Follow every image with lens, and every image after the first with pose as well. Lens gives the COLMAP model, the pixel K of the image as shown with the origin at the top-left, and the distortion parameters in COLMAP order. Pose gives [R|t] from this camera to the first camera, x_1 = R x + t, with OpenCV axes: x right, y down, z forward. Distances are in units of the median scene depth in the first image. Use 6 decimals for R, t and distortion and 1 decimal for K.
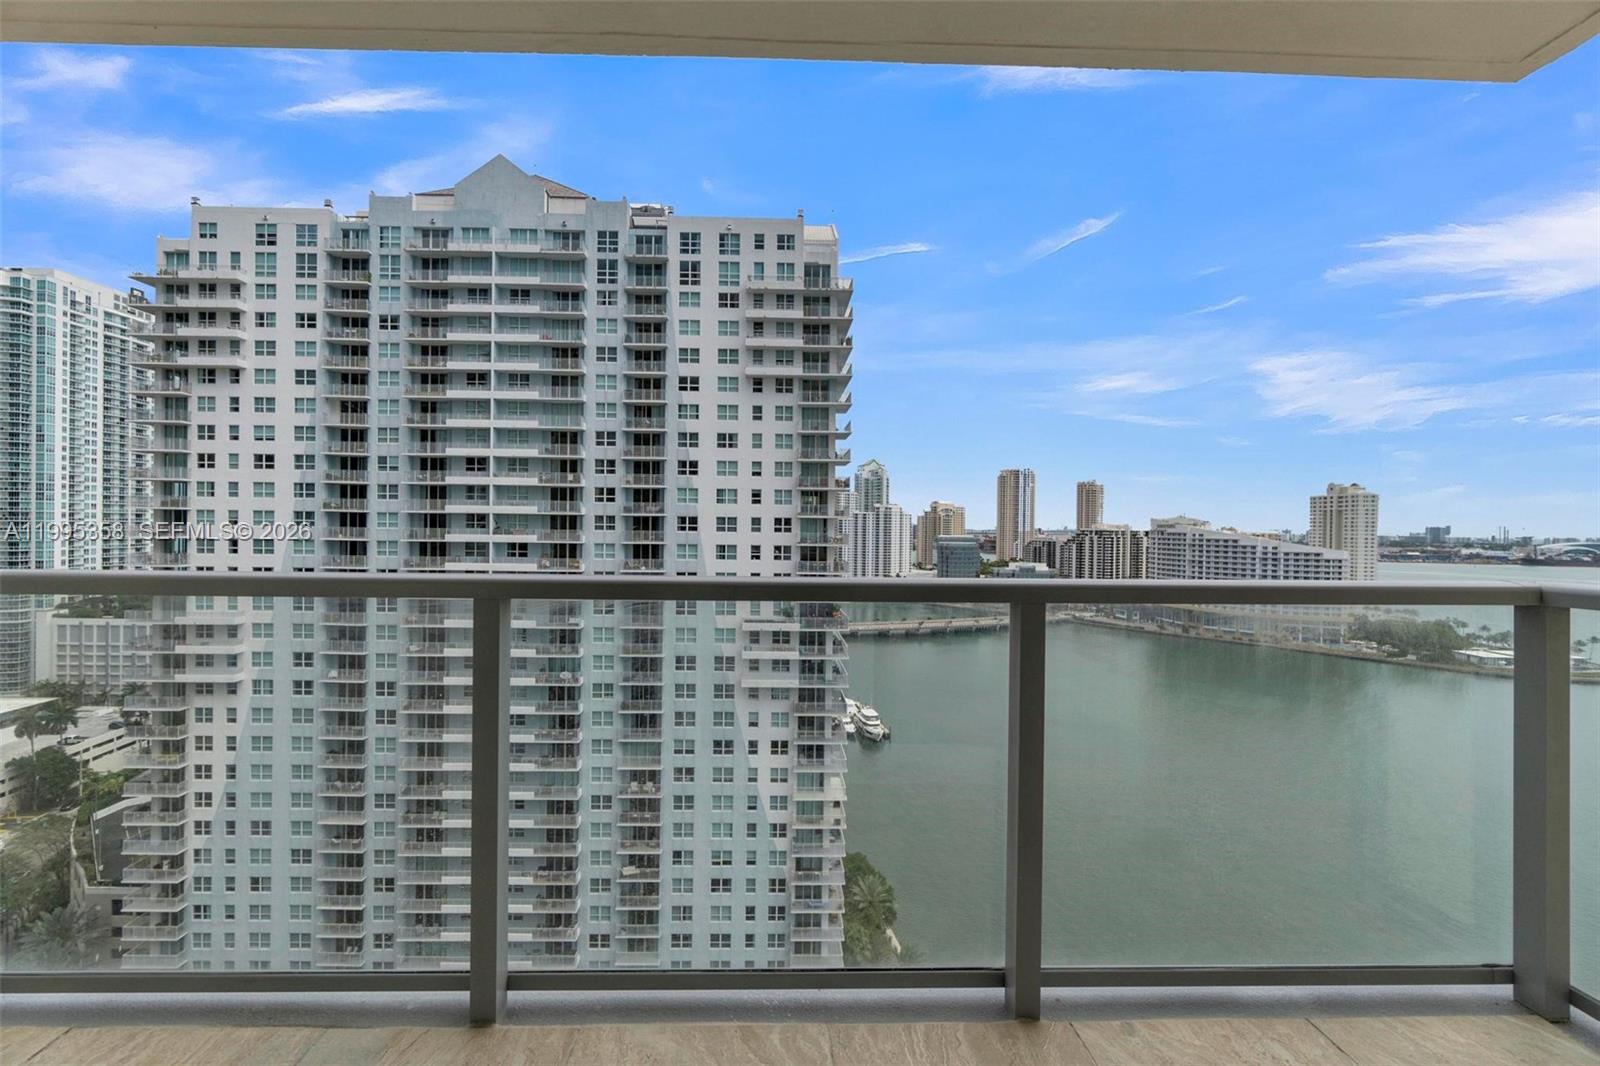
lens RADIAL K [[695.3, 0, 784.9], [0, 695.3, 526.7], [0, 0, 1]] dist [-0.000977, -0.000262]
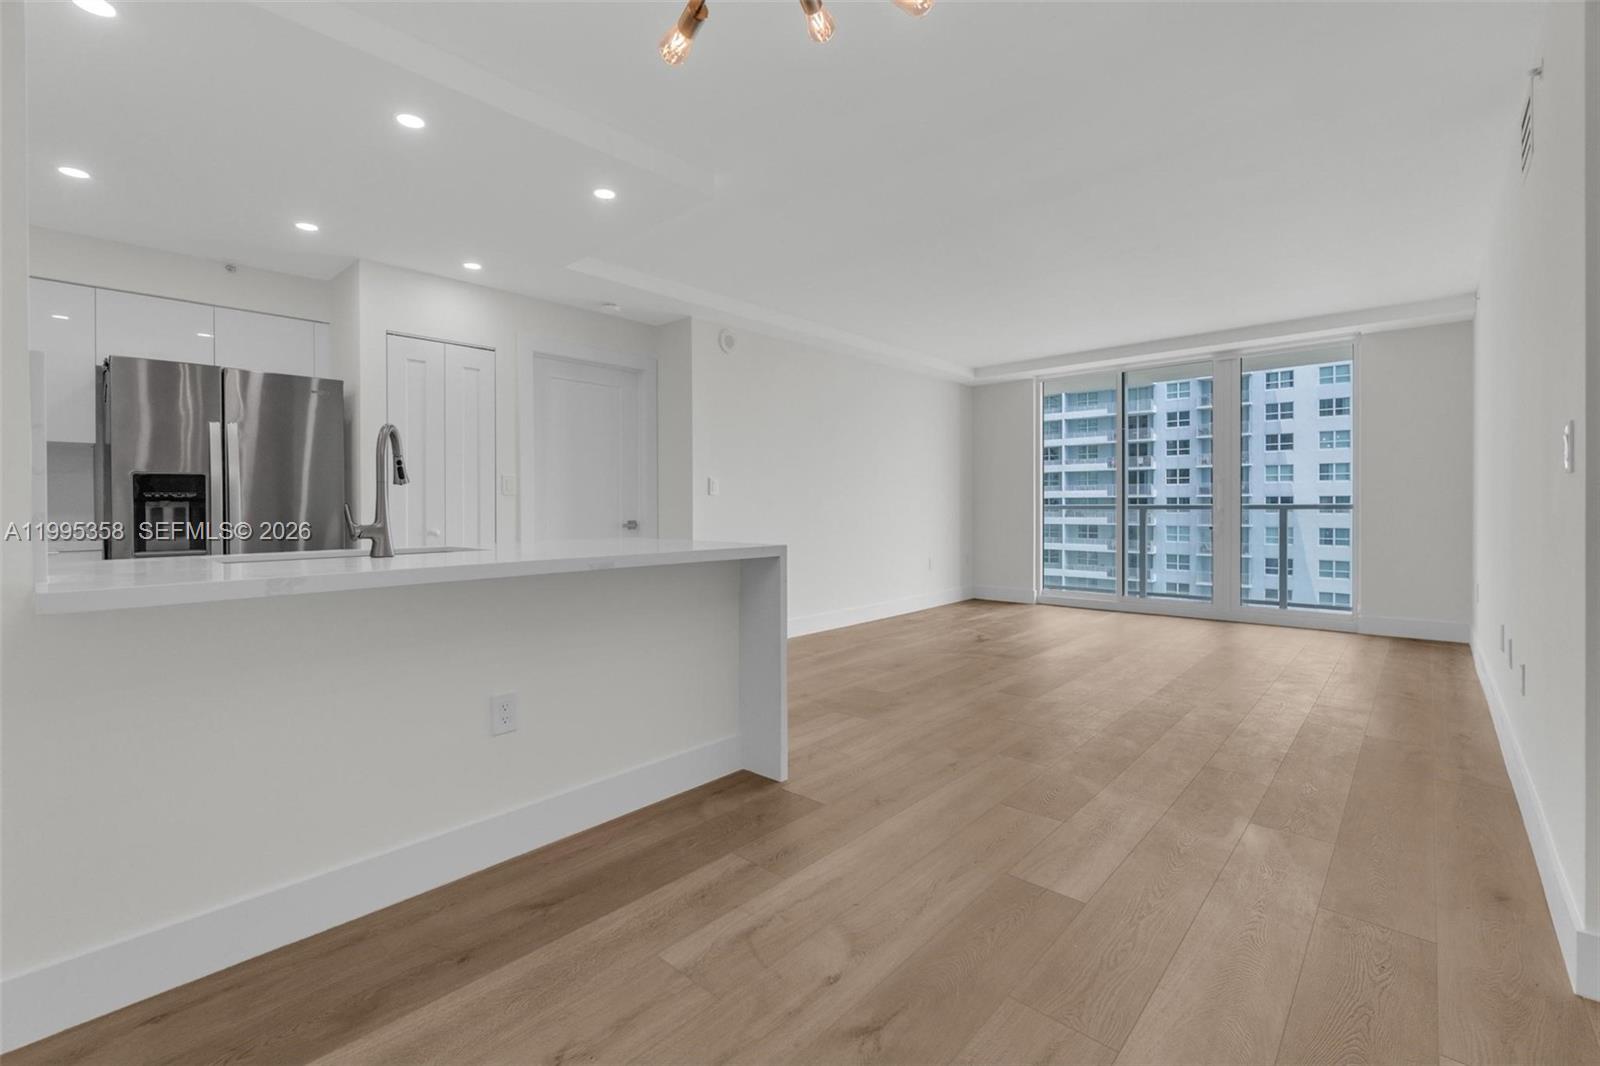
lens RADIAL K [[706.7, 0, 789.8], [0, 706.7, 512.3], [0, 0, 1]] dist [0.000796, 0.002955]
pose [[0.729269, -0.009091, -0.684167, 0.024086], [0.009992, 0.999947, -0.002637, 0.002130], [0.684154, -0.004913, 0.729321, -0.102907]]
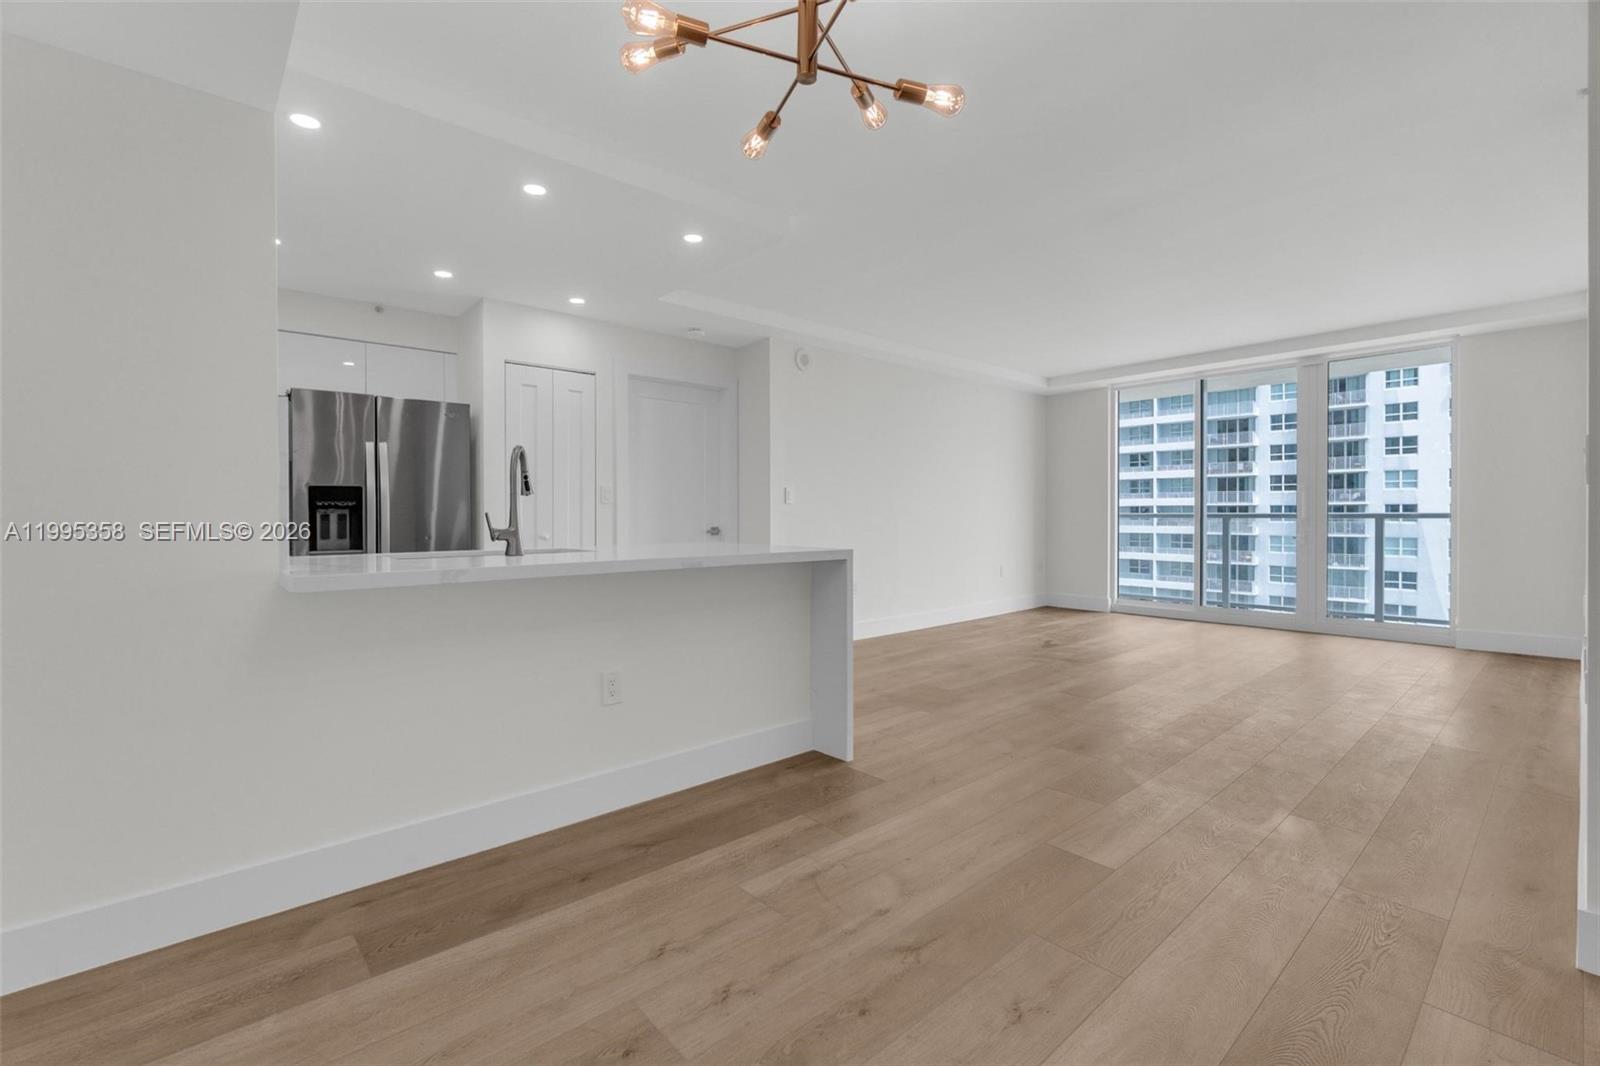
lens RADIAL K [[706.7, 0, 790.3], [0, 706.7, 520.6], [0, 0, 1]] dist [0.000796, 0.002955]
pose [[0.650838, -0.006057, -0.759192, 0.027356], [0.006492, 0.999976, -0.002412, 0.002154], [0.759189, -0.003359, 0.650862, -0.105443]]
